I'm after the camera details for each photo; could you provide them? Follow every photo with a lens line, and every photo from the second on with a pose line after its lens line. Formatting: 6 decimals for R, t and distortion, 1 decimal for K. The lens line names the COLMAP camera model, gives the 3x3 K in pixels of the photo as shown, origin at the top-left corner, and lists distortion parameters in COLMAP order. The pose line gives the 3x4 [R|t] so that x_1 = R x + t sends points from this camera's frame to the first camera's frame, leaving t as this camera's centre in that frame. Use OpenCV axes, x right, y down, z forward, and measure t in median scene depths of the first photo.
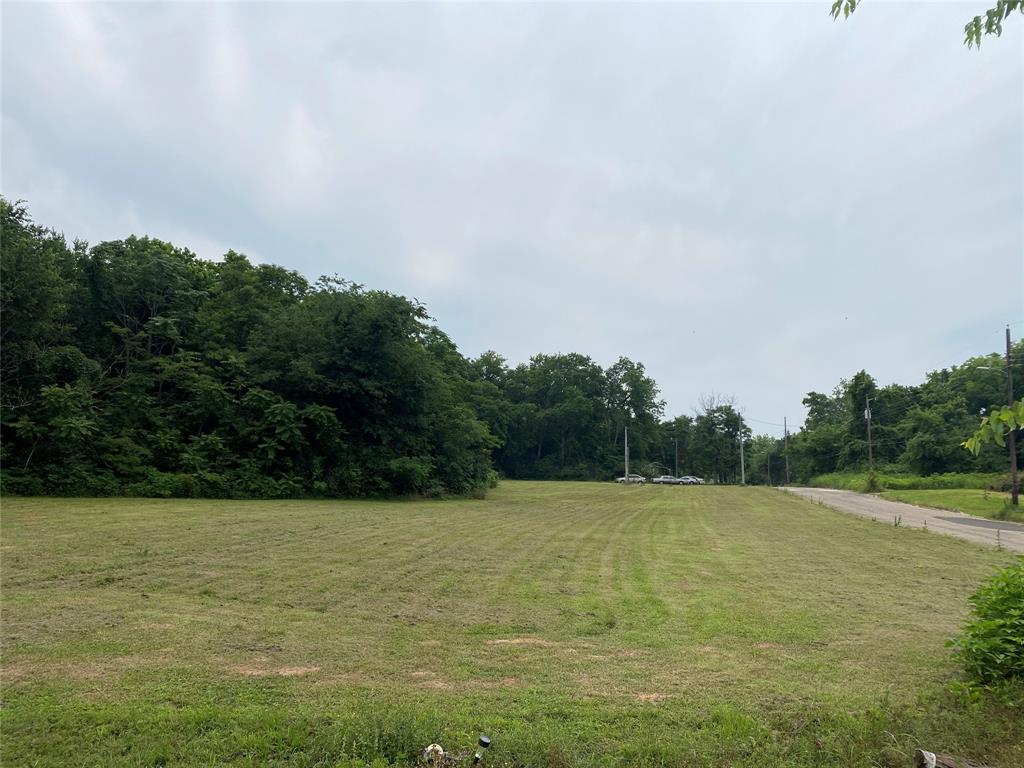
lens RADIAL K [[773.9, 0, 511.9], [0, 773.9, 408.5], [0, 0, 1]] dist [0.000263, 0.001571]
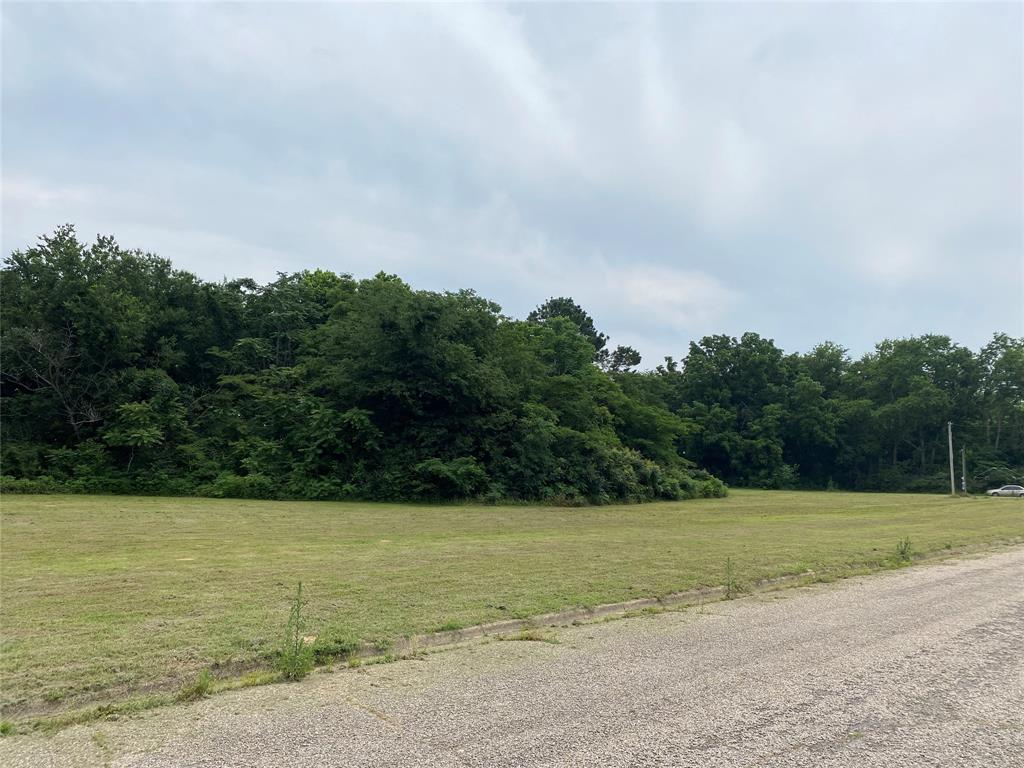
lens RADIAL K [[767.9, 0, 512.0], [0, 767.9, 384.0], [0, 0, 1]] dist [0.098868, -0.221712]
pose [[0.829857, -0.070366, -0.553521, 0.426743], [0.042699, 0.997116, -0.062742, 0.031320], [0.556339, 0.028432, 0.830469, 0.237691]]
